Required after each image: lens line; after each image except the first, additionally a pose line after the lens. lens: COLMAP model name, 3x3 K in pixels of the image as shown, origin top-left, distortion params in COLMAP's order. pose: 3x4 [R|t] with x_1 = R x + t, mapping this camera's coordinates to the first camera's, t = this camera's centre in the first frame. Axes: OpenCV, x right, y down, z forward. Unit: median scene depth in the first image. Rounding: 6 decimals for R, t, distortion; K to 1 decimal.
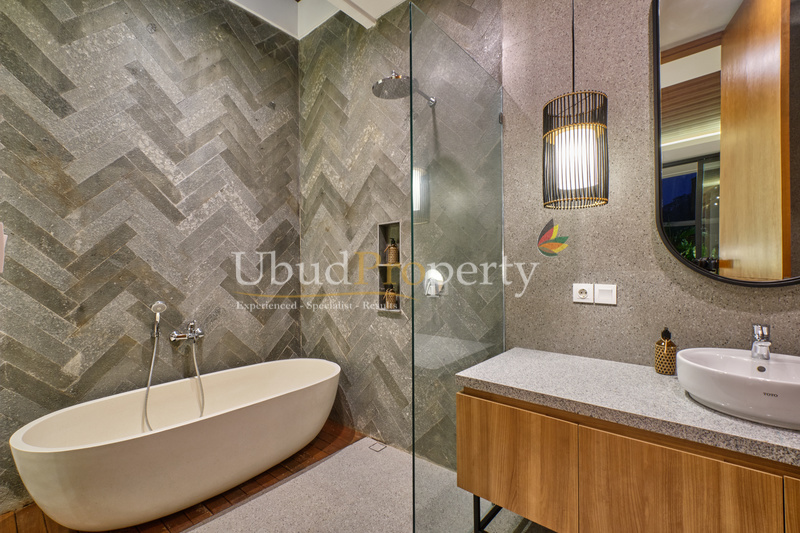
lens RADIAL K [[356.2, 0, 399.1], [0, 356.2, 268.0], [0, 0, 1]] dist [-0.010268, 0.000714]
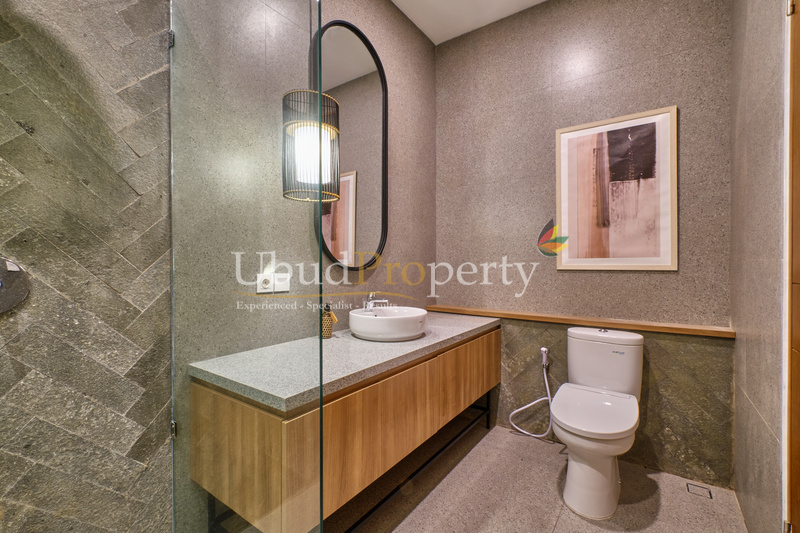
lens RADIAL K [[356.2, 0, 404.3], [0, 356.2, 263.7], [0, 0, 1]] dist [-0.010268, 0.000714]
pose [[-0.102676, 0.000683, 0.994715, -0.527084], [0.001043, 0.999999, -0.000579, 0.017773], [-0.994714, 0.000978, -0.102677, 0.731897]]
